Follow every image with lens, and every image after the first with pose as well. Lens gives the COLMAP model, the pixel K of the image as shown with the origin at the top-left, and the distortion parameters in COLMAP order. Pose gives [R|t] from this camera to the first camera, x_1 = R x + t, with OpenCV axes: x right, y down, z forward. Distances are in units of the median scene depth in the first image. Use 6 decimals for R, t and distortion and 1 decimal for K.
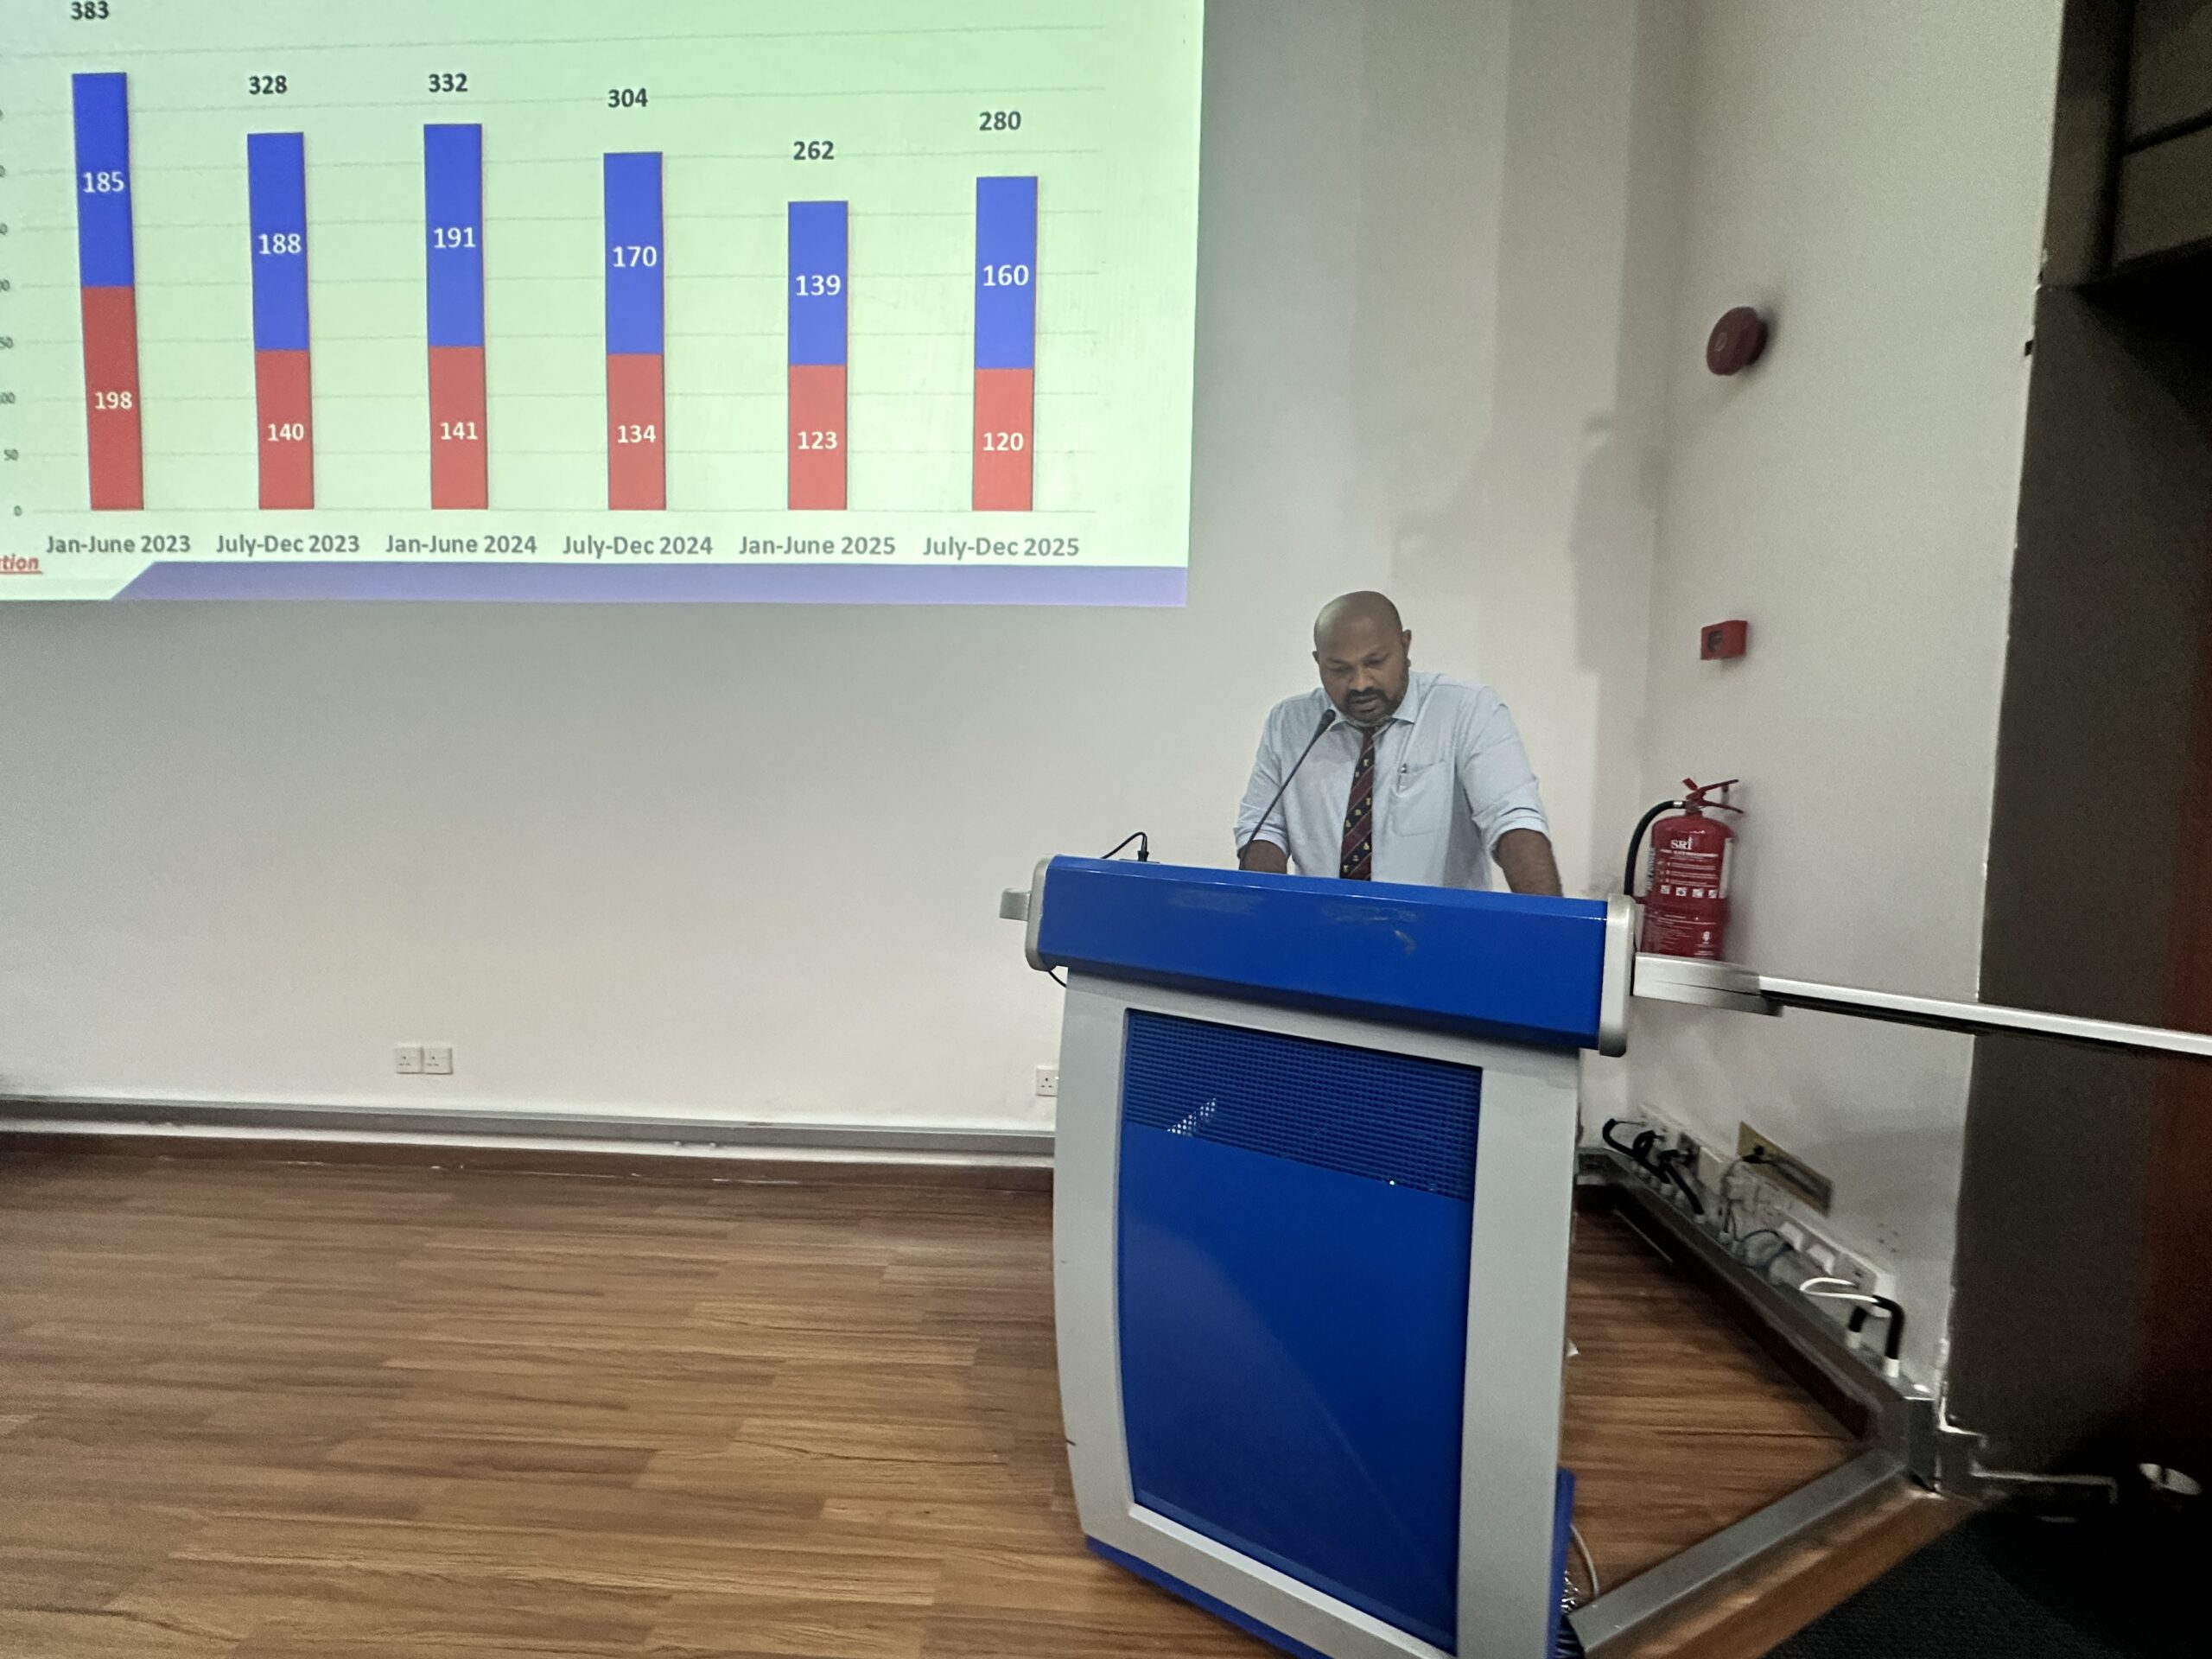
lens RADIAL K [[923.6, 0, 1101.8], [0, 923.6, 827.6], [0, 0, 1]] dist [-0.001991, 0.000222]
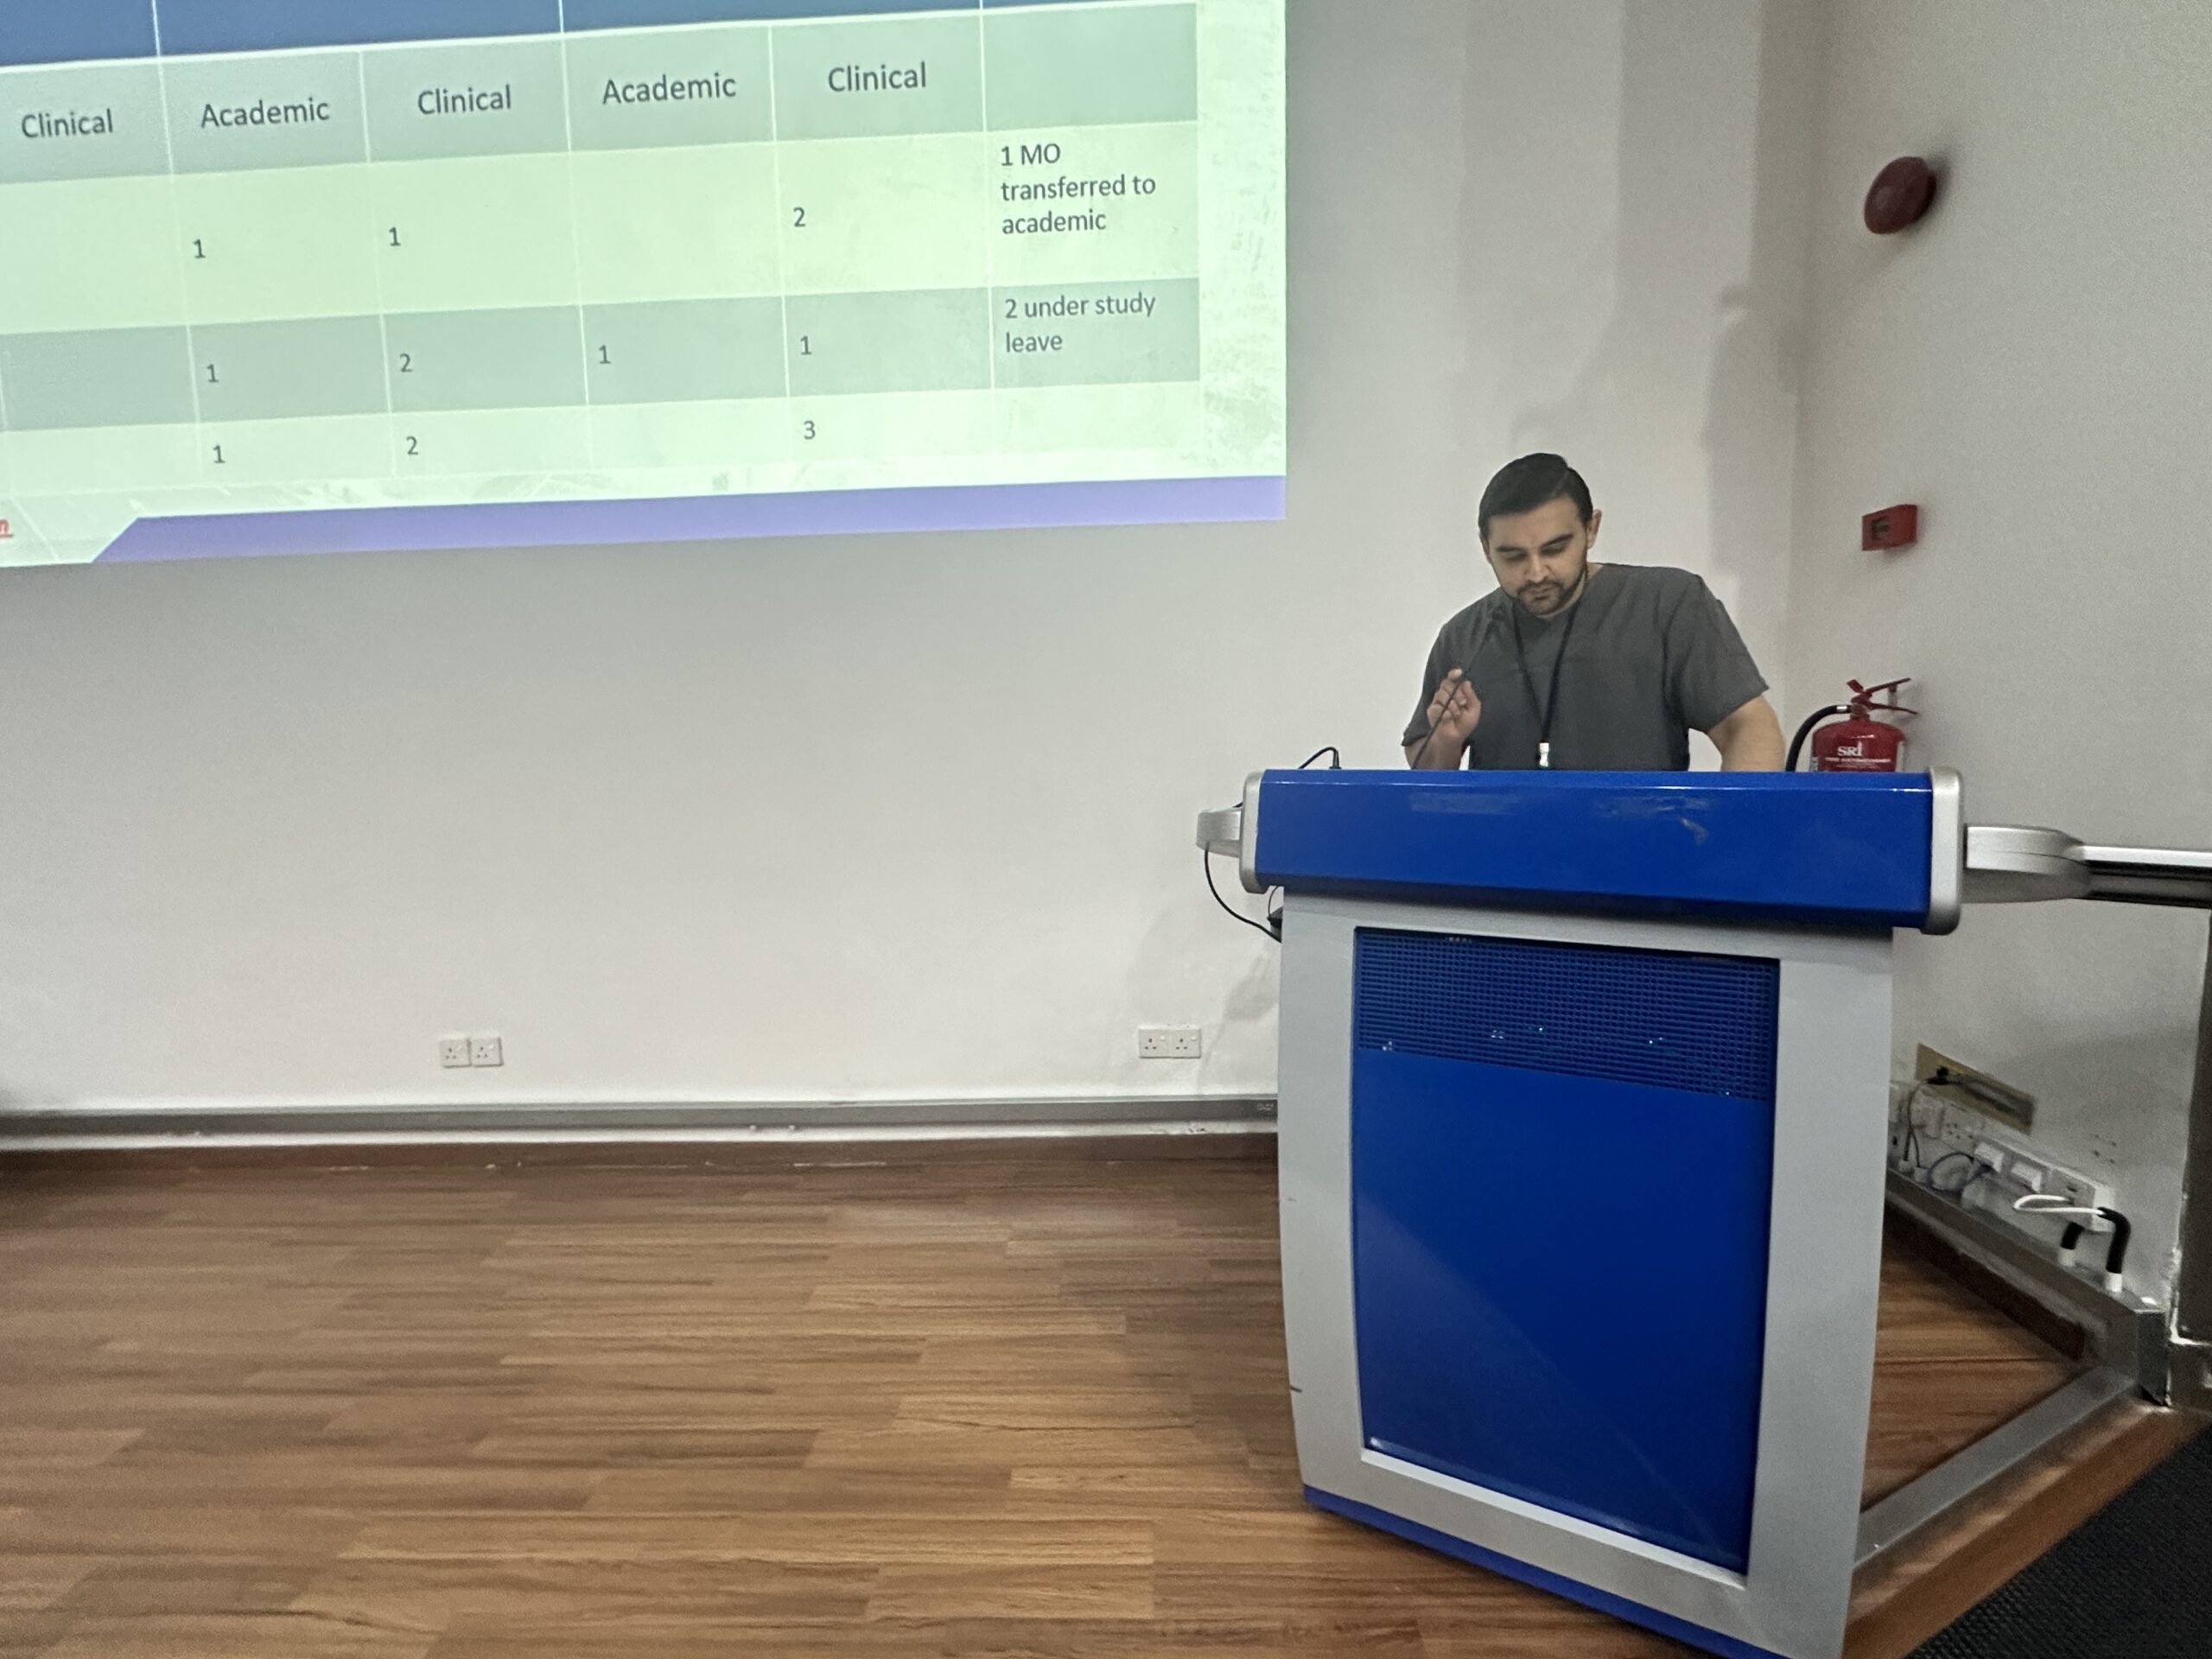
lens RADIAL K [[1013.2, 0, 1100.9], [0, 1013.2, 829.1], [0, 0, 1]] dist [-0.003339, 0.000665]
pose [[0.999016, -0.043643, 0.007866, -0.158485], [0.043343, 0.998446, 0.035031, 0.033020], [-0.009383, -0.034656, 0.999355, -0.014466]]
